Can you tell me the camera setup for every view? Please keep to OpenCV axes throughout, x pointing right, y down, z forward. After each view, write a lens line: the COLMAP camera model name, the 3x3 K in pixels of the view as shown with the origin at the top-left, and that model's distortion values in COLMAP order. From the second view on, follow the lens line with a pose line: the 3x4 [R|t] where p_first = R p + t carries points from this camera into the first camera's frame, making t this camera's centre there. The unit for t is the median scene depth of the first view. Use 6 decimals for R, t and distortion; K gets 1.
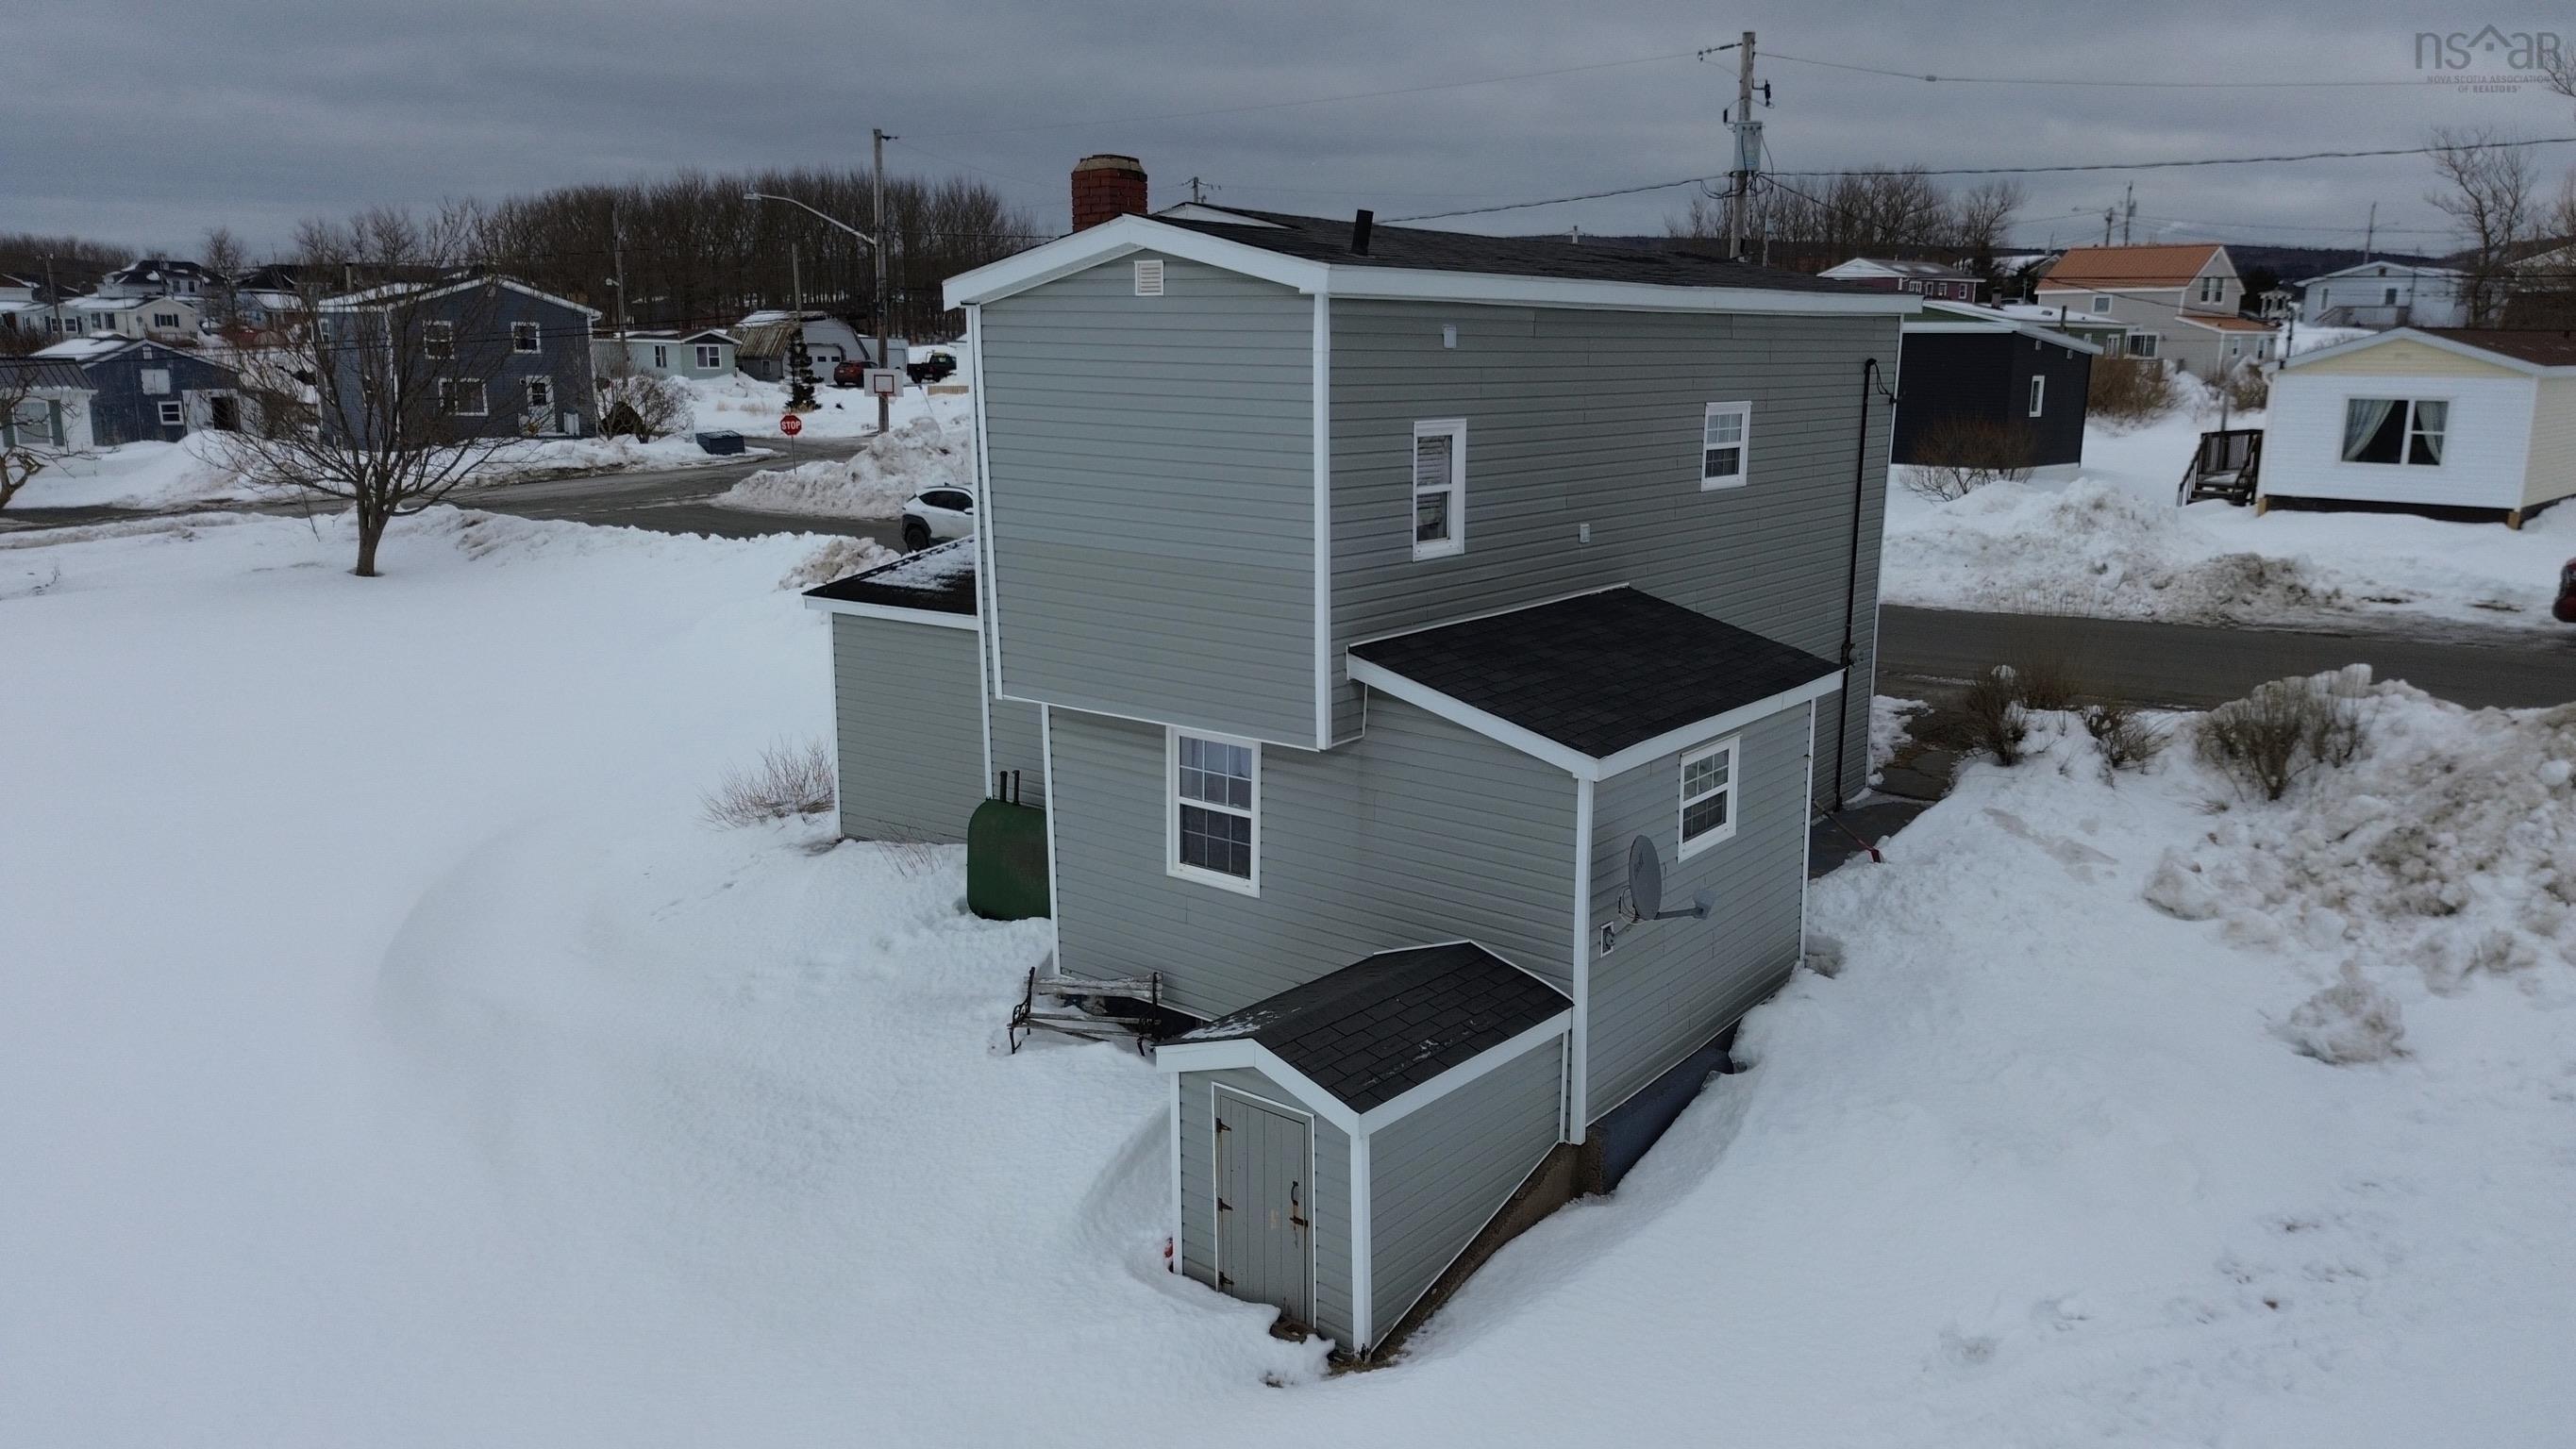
lens RADIAL K [[1813.3, 0, 1288.0], [0, 1813.3, 724.5], [0, 0, 1]] dist [0.081394, -0.089167]
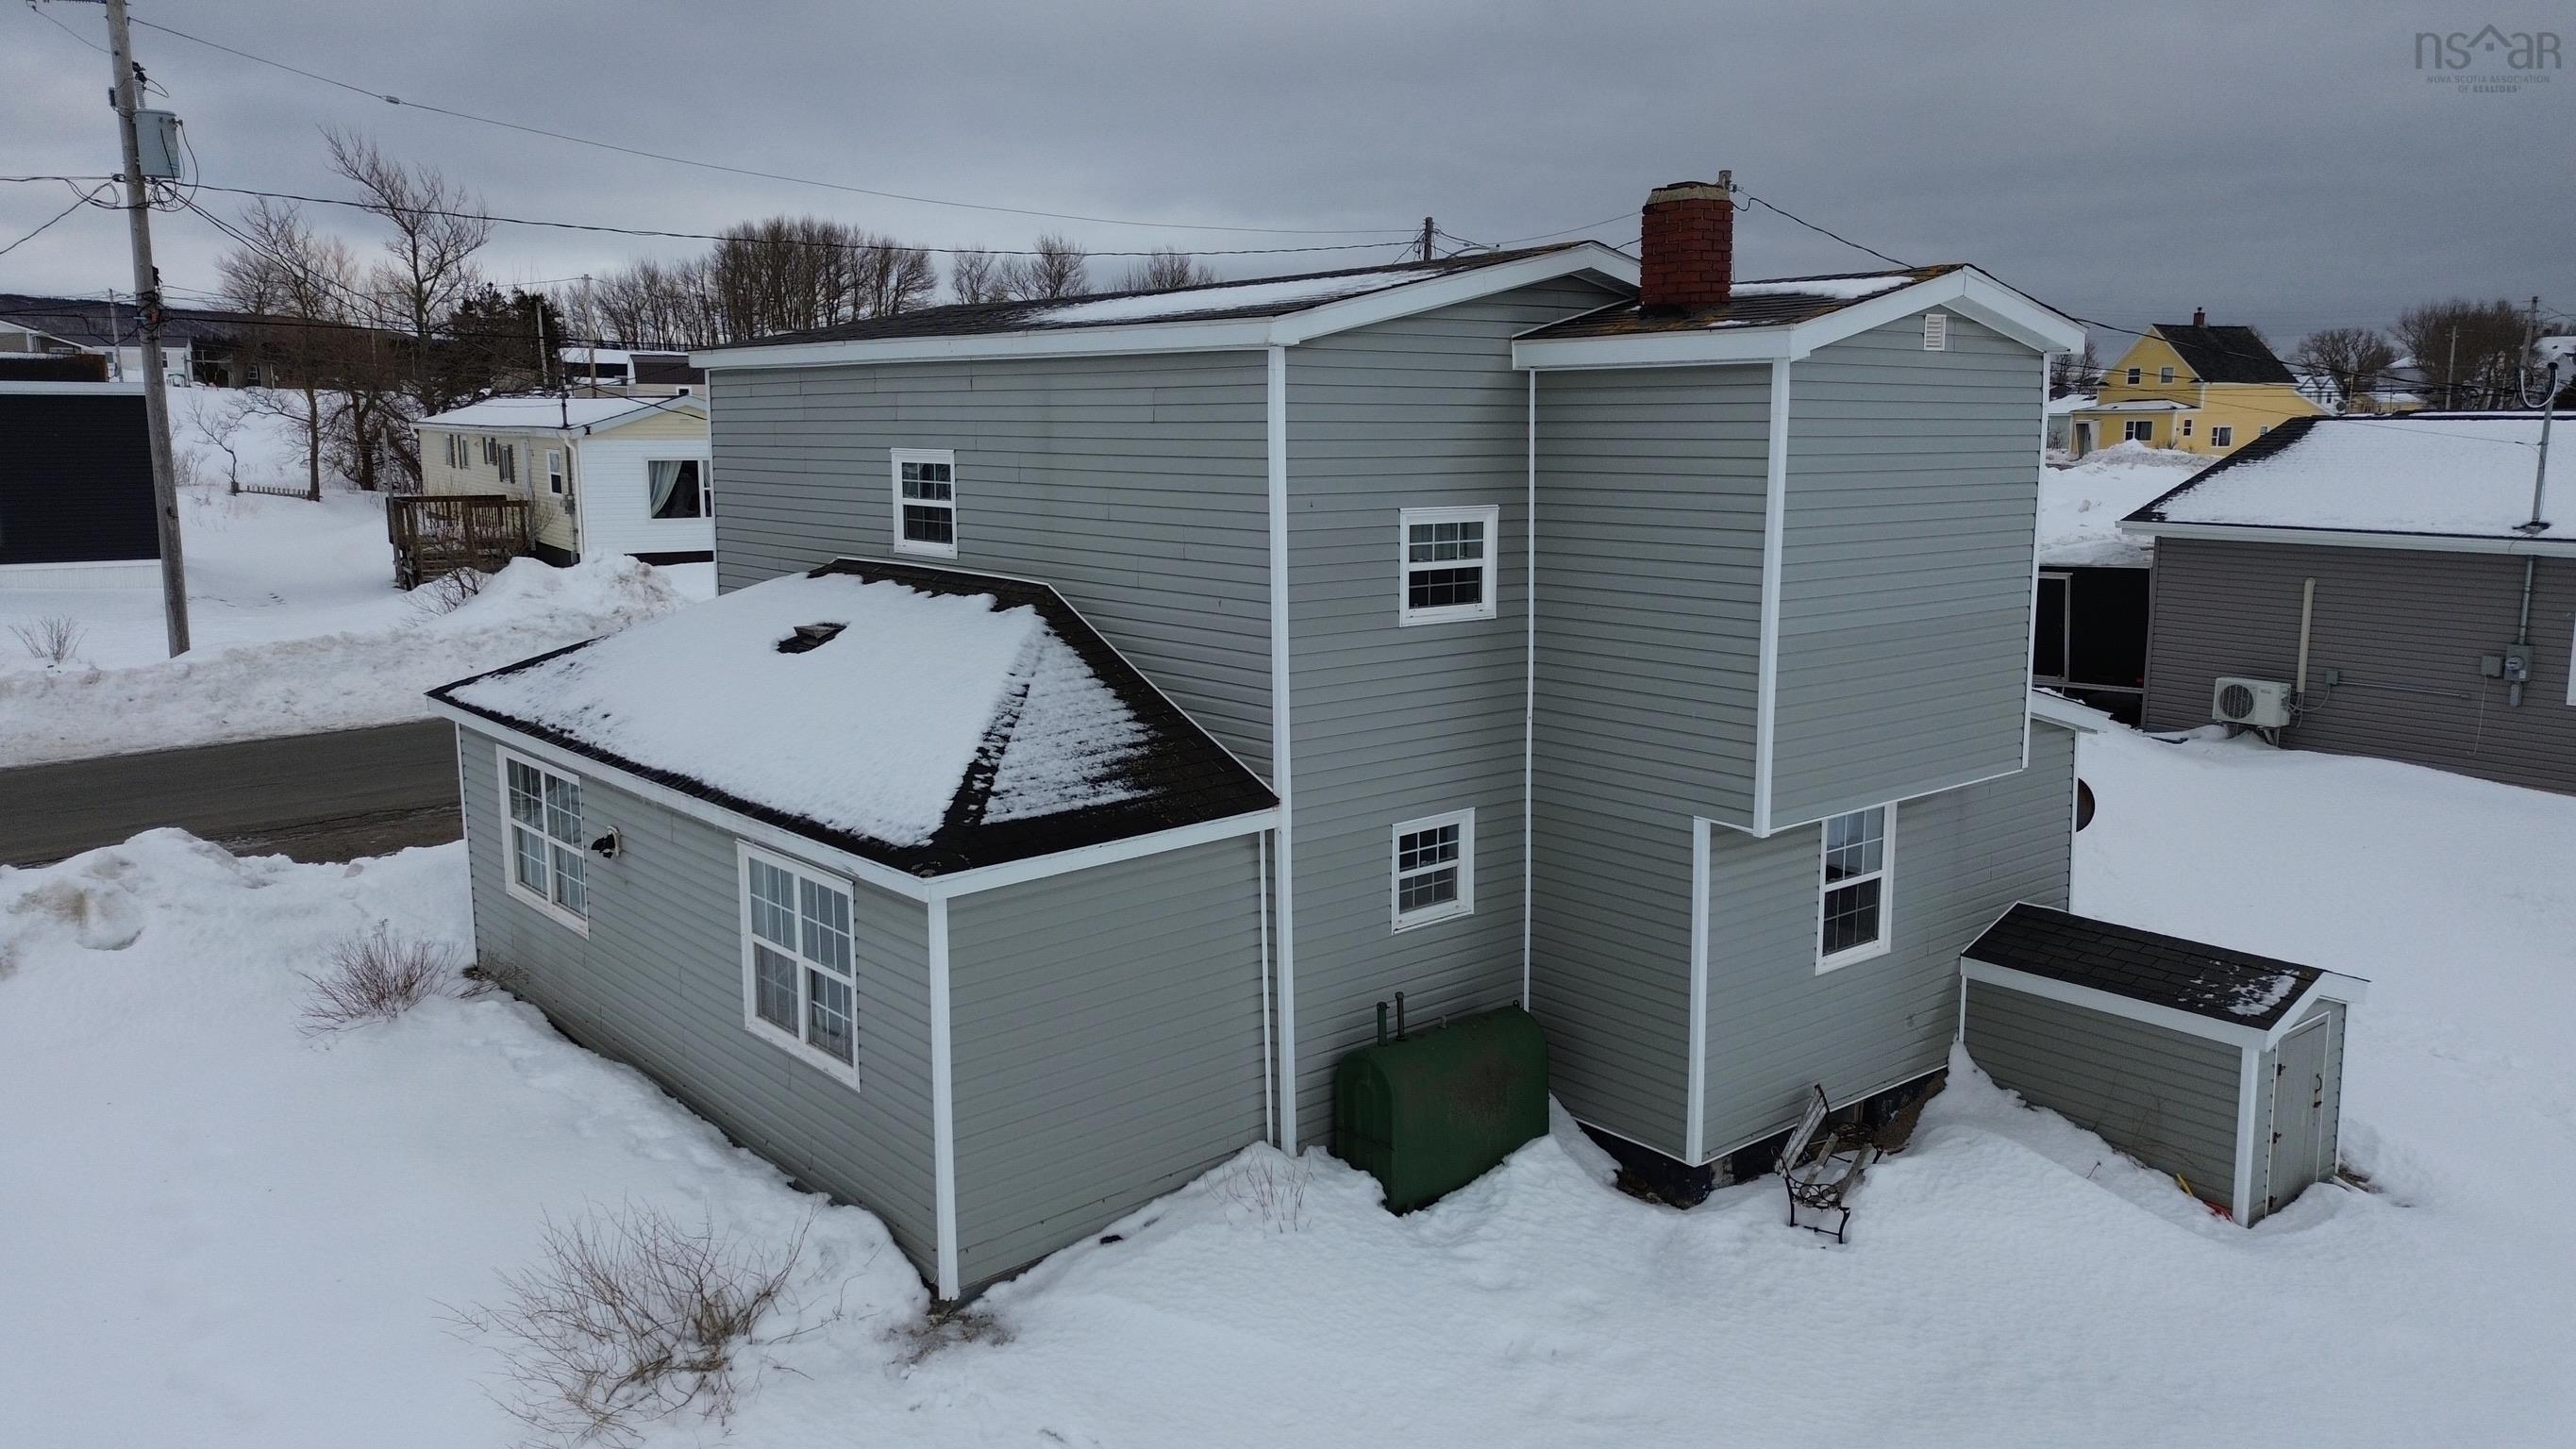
lens RADIAL K [[1807.1, 0, 1288.0], [0, 1807.1, 724.5], [0, 0, 1]] dist [0.073353, -0.076919]
pose [[0.209539, -0.170882, 0.962753, -0.911366], [0.204357, 0.970520, 0.127783, -0.196122], [-0.956207, 0.169970, 0.238283, 0.935393]]
